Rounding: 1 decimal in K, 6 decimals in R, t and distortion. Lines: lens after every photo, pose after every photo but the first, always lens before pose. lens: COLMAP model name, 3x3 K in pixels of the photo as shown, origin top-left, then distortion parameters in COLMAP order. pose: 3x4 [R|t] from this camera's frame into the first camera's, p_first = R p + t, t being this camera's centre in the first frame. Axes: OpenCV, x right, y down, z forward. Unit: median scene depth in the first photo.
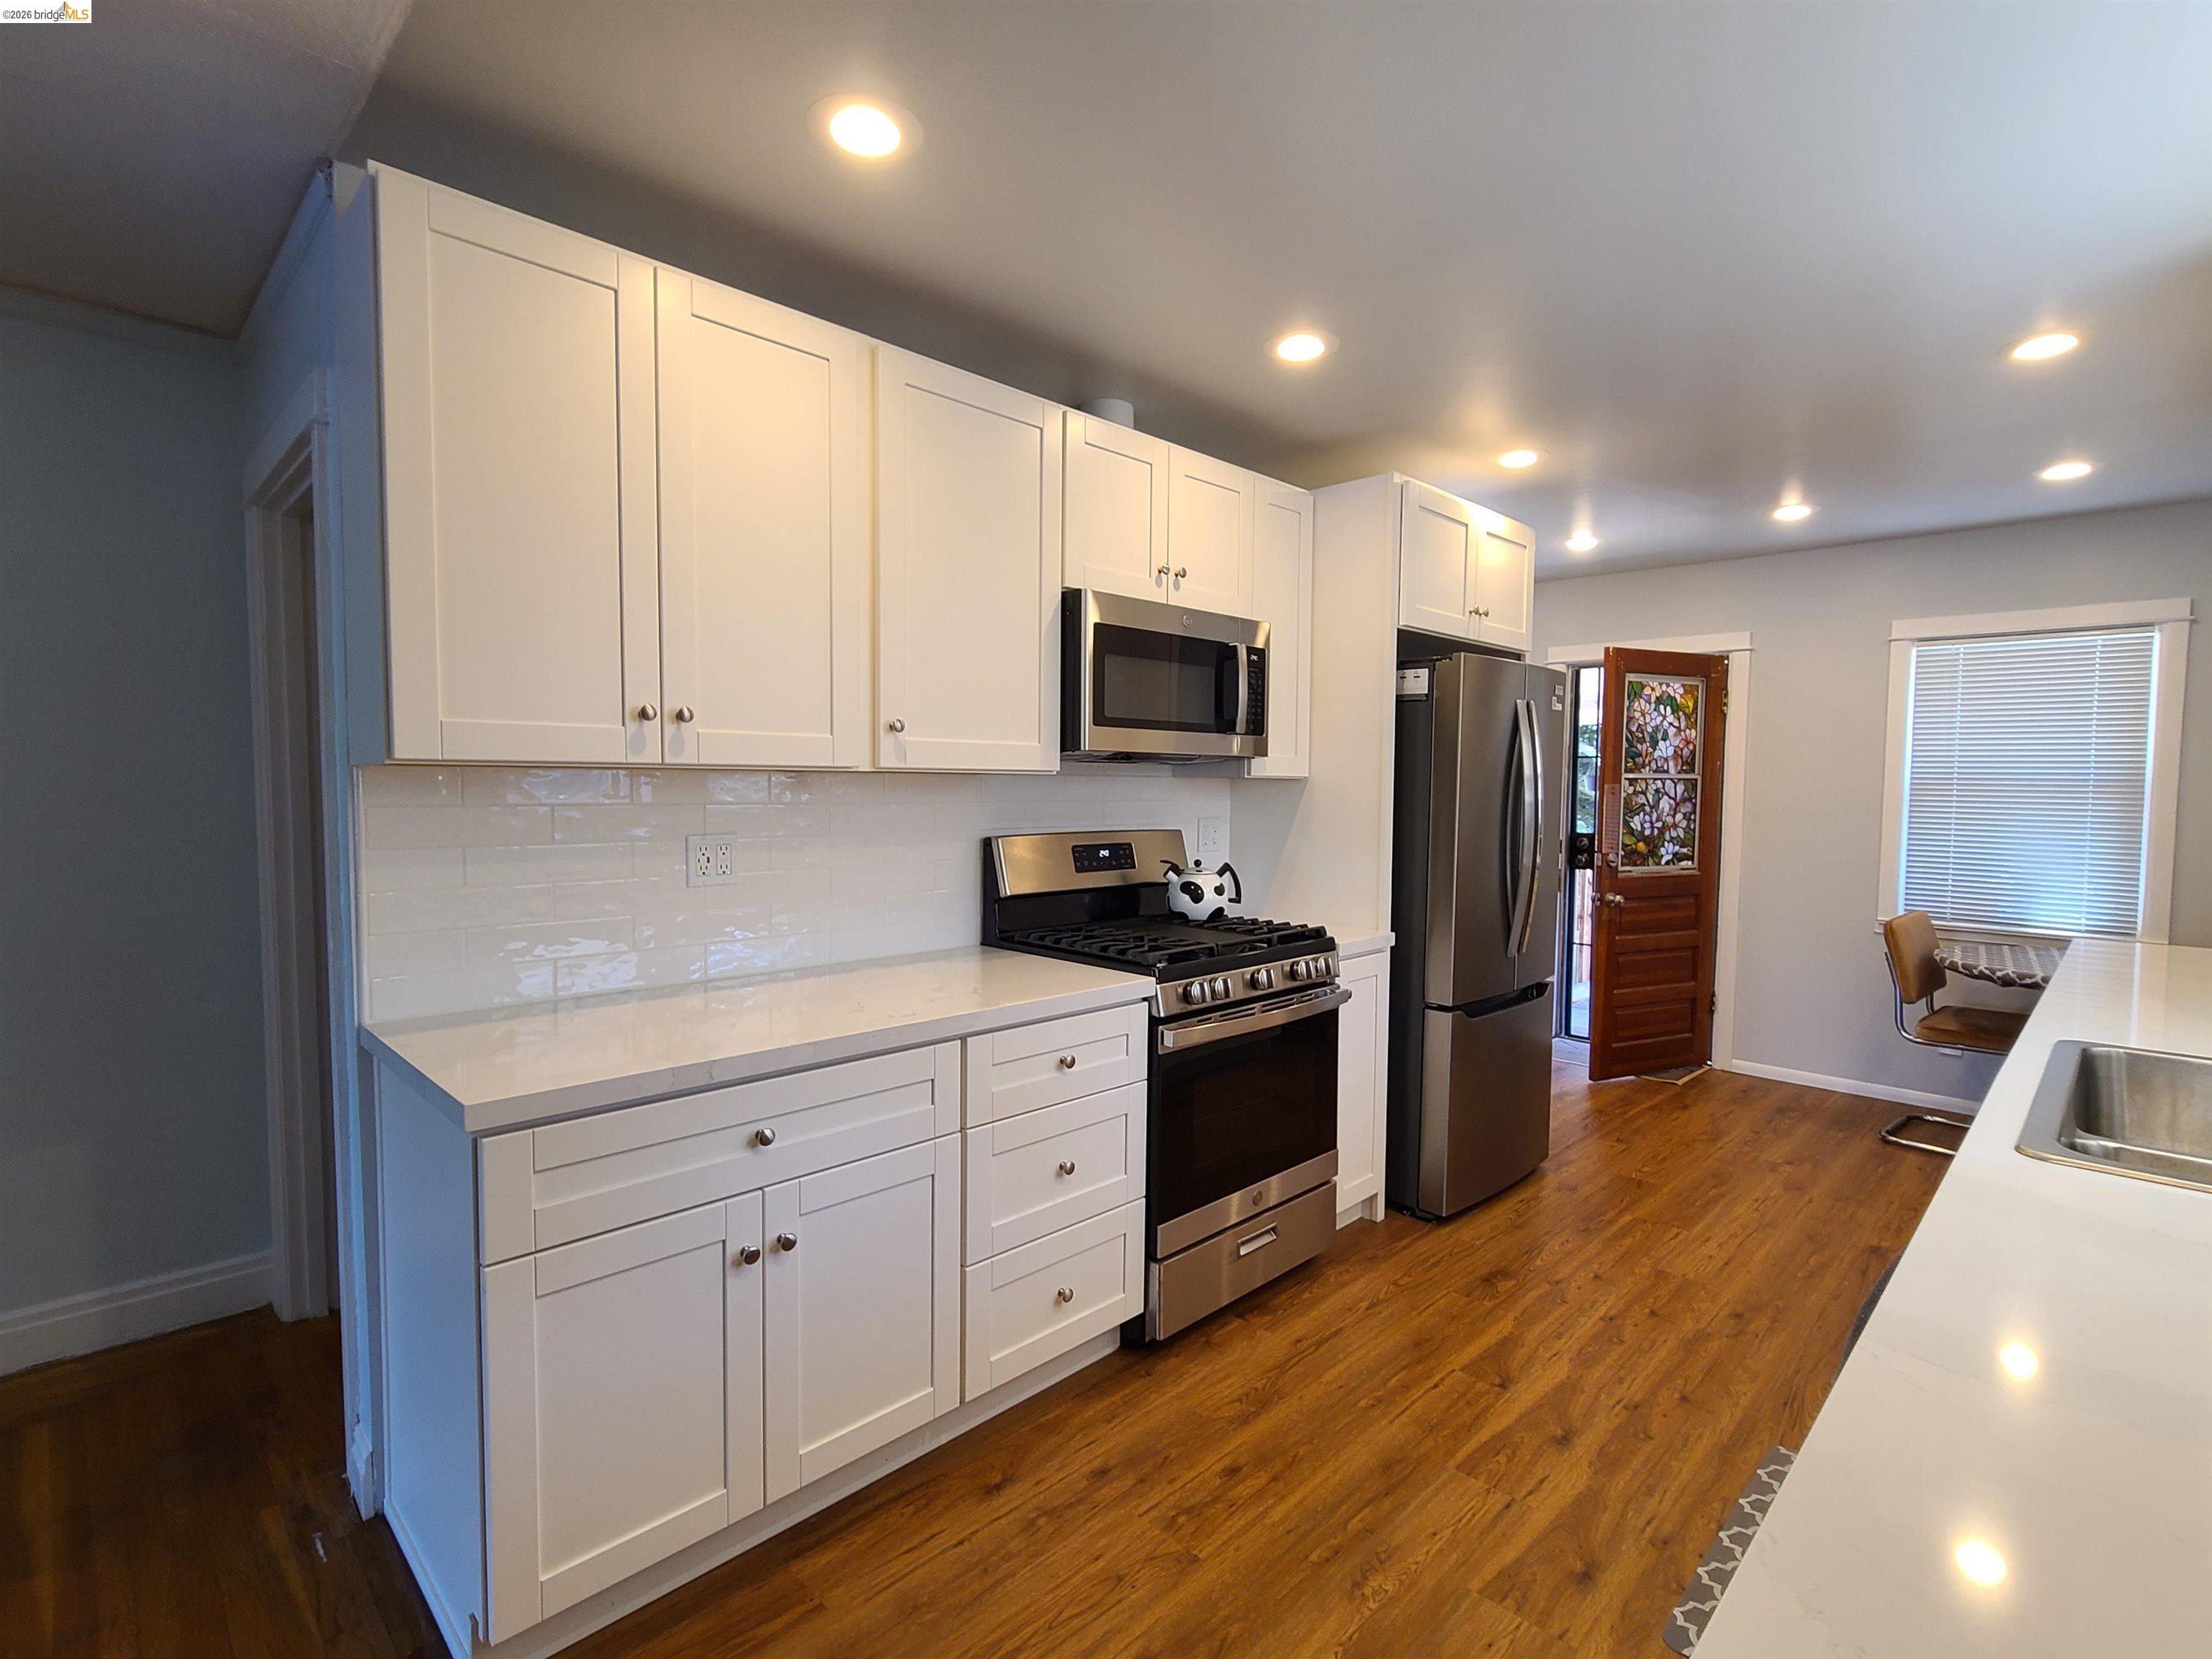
lens RADIAL K [[1060.5, 0, 1119.9], [0, 1060.5, 841.2], [0, 0, 1]] dist [0.003338, -0.000821]
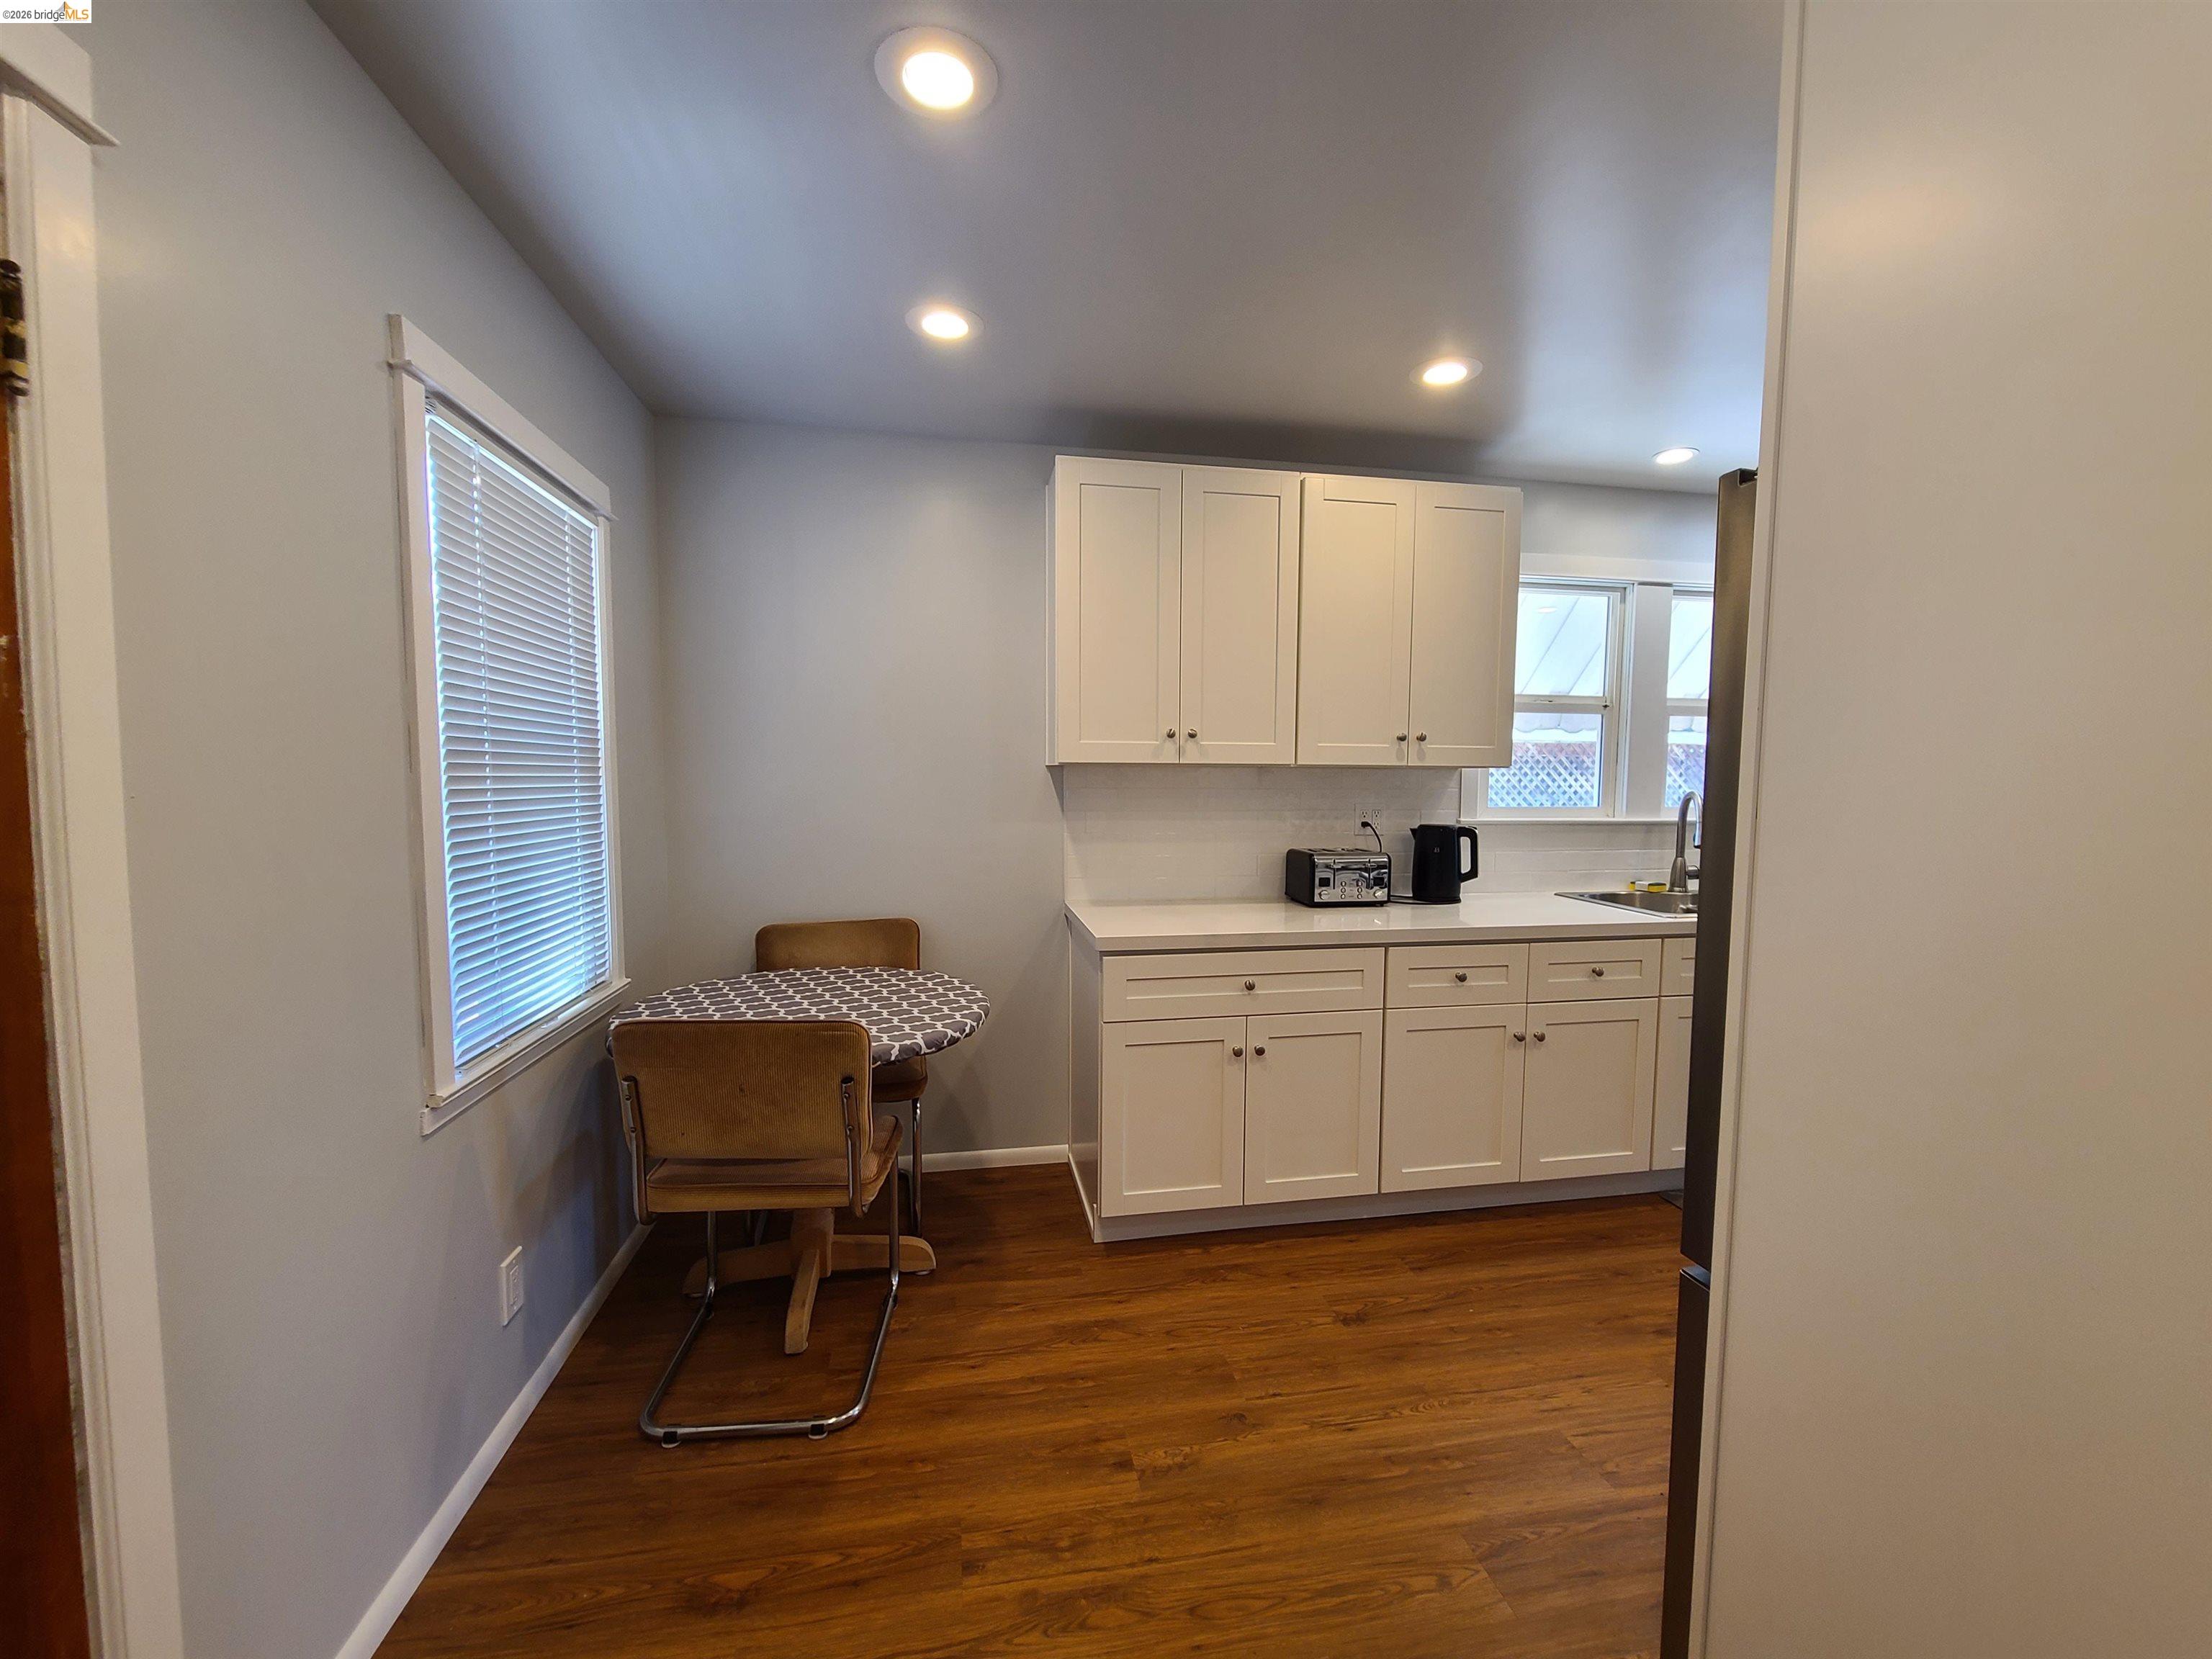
lens RADIAL K [[901.2, 0, 1117.8], [0, 901.2, 835.5], [0, 0, 1]] dist [-0.004025, -0.001434]
pose [[-0.817657, -0.062671, 0.572284, 0.467652], [0.014842, 0.991432, 0.129777, -0.091139], [-0.575514, 0.114607, -0.809721, 1.607386]]
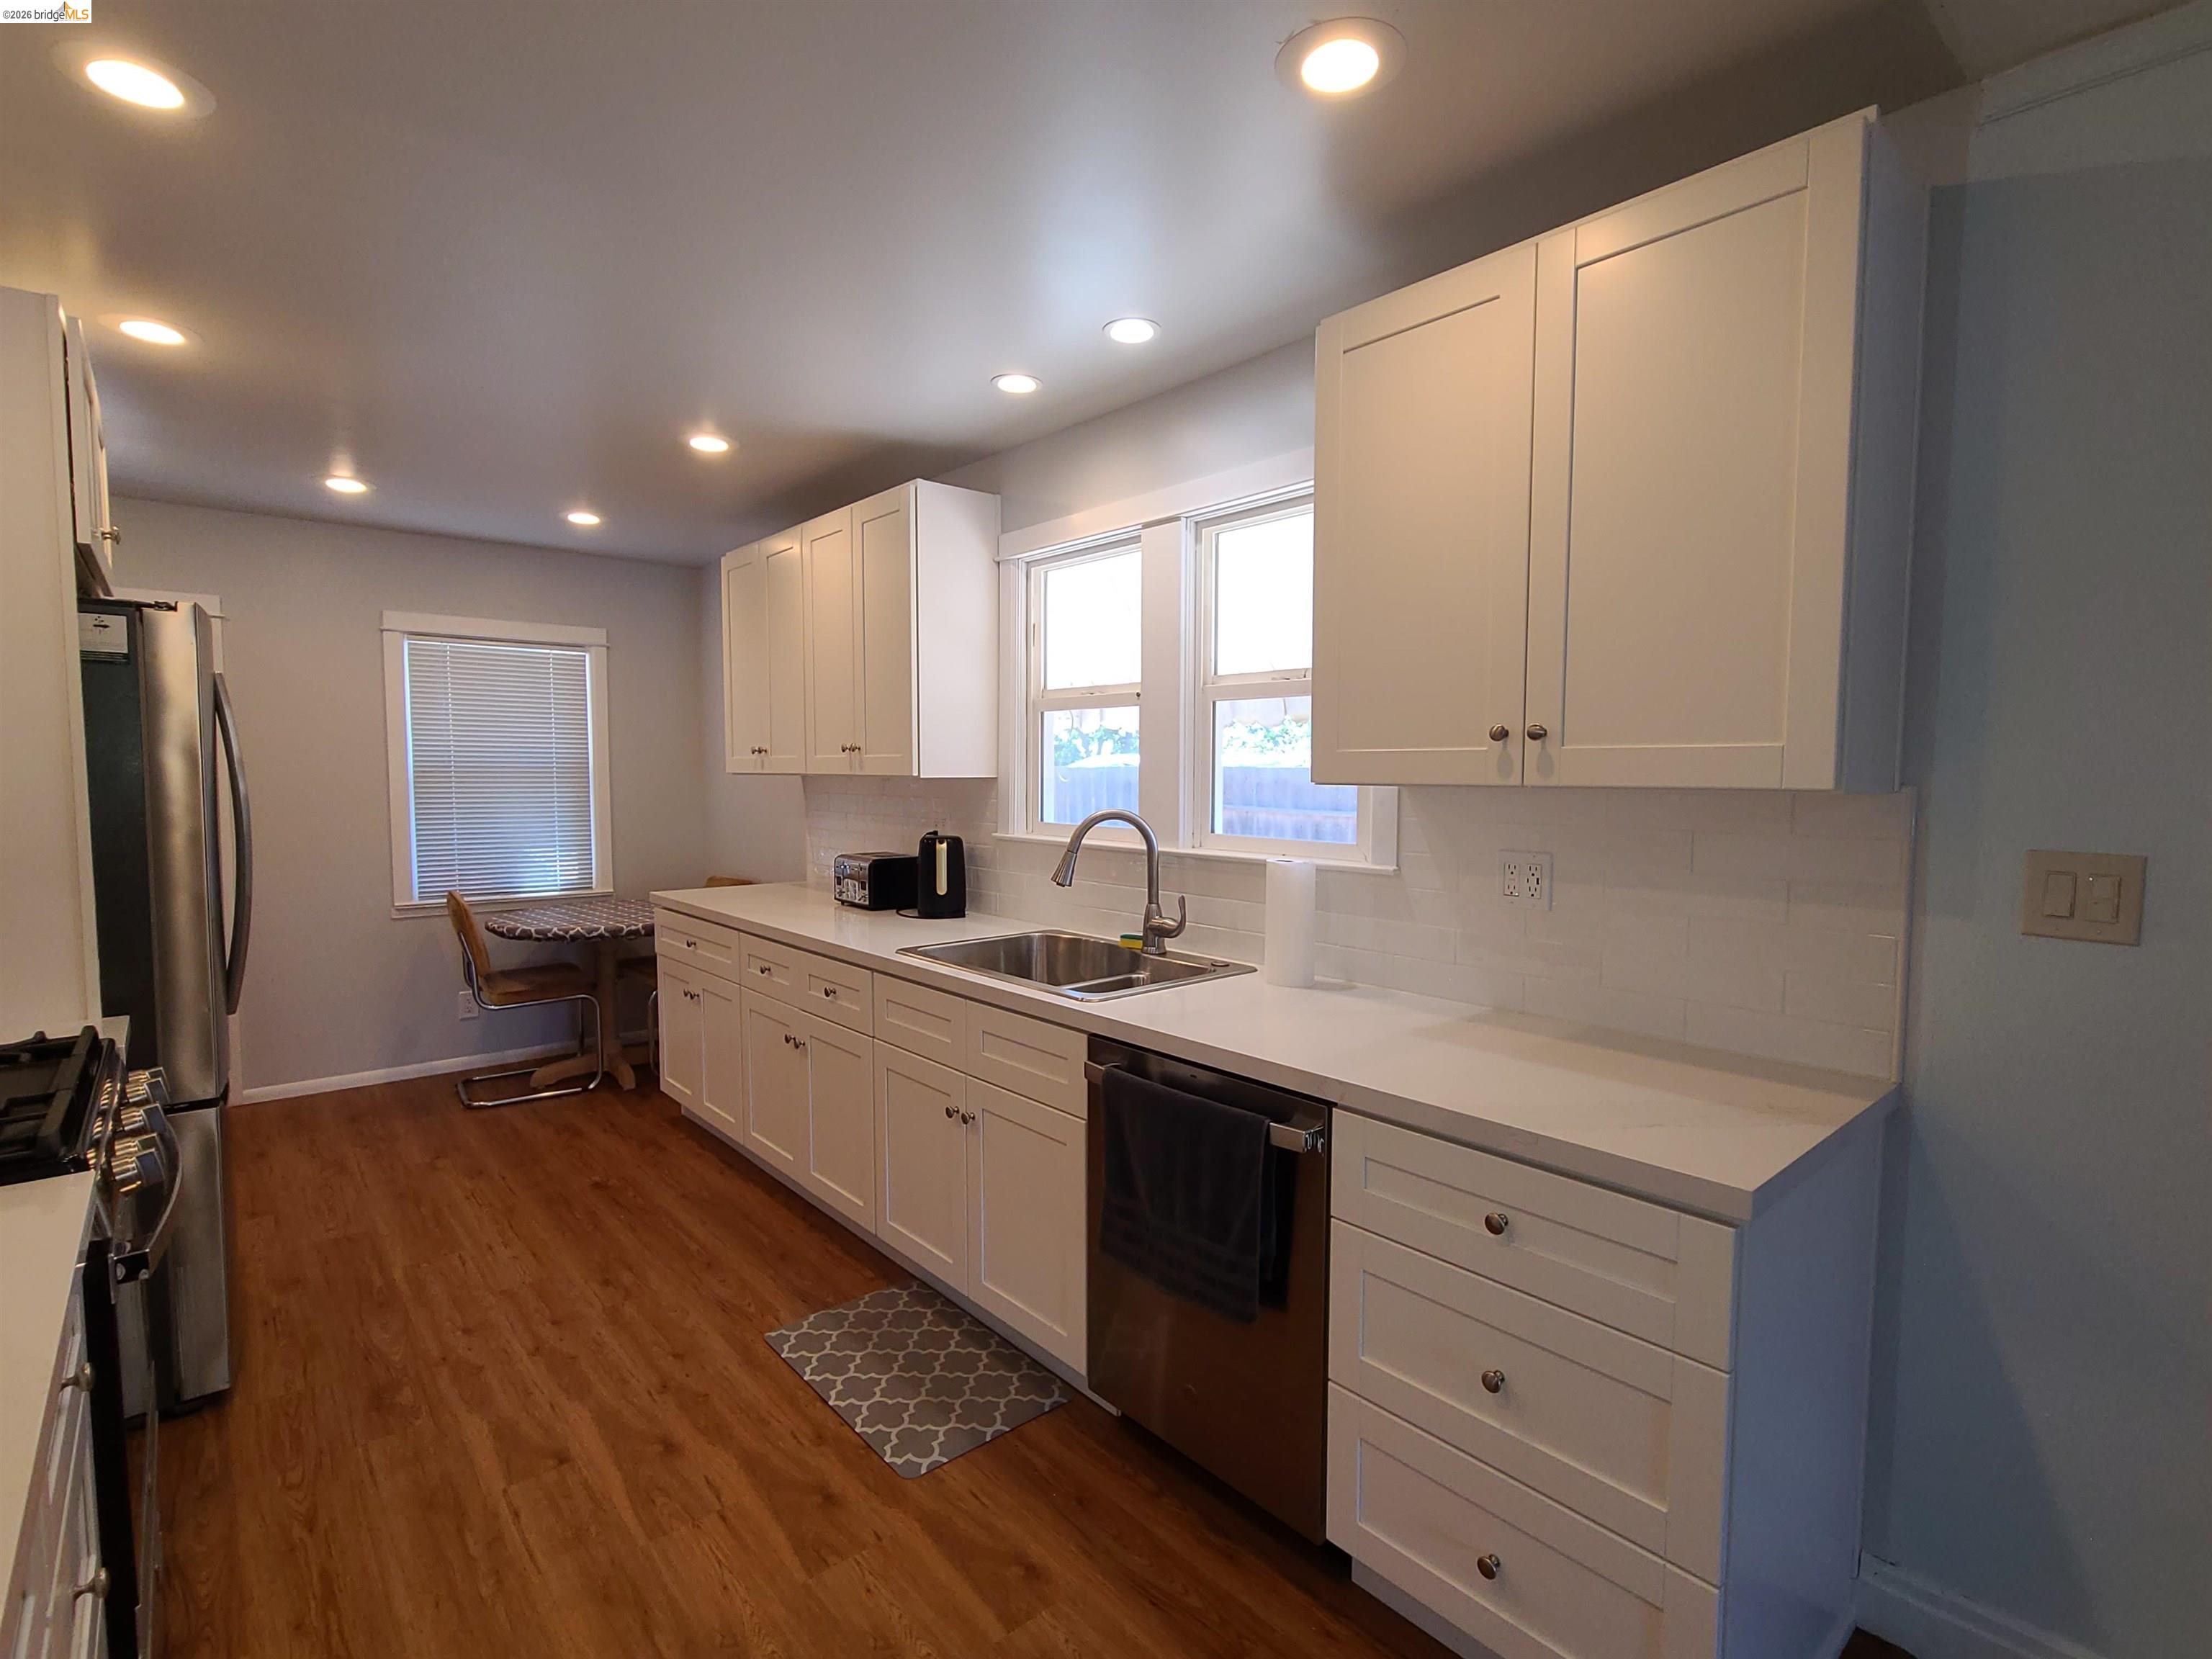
lens RADIAL K [[1056.5, 0, 1127.5], [0, 1056.5, 836.3], [0, 0, 1]] dist [-0.000327, 0.000621]
pose [[0.071817, -0.073979, 0.994671, -0.339769], [0.053494, 0.996096, 0.070222, -0.036863], [-0.995982, 0.048166, 0.075494, 0.324334]]
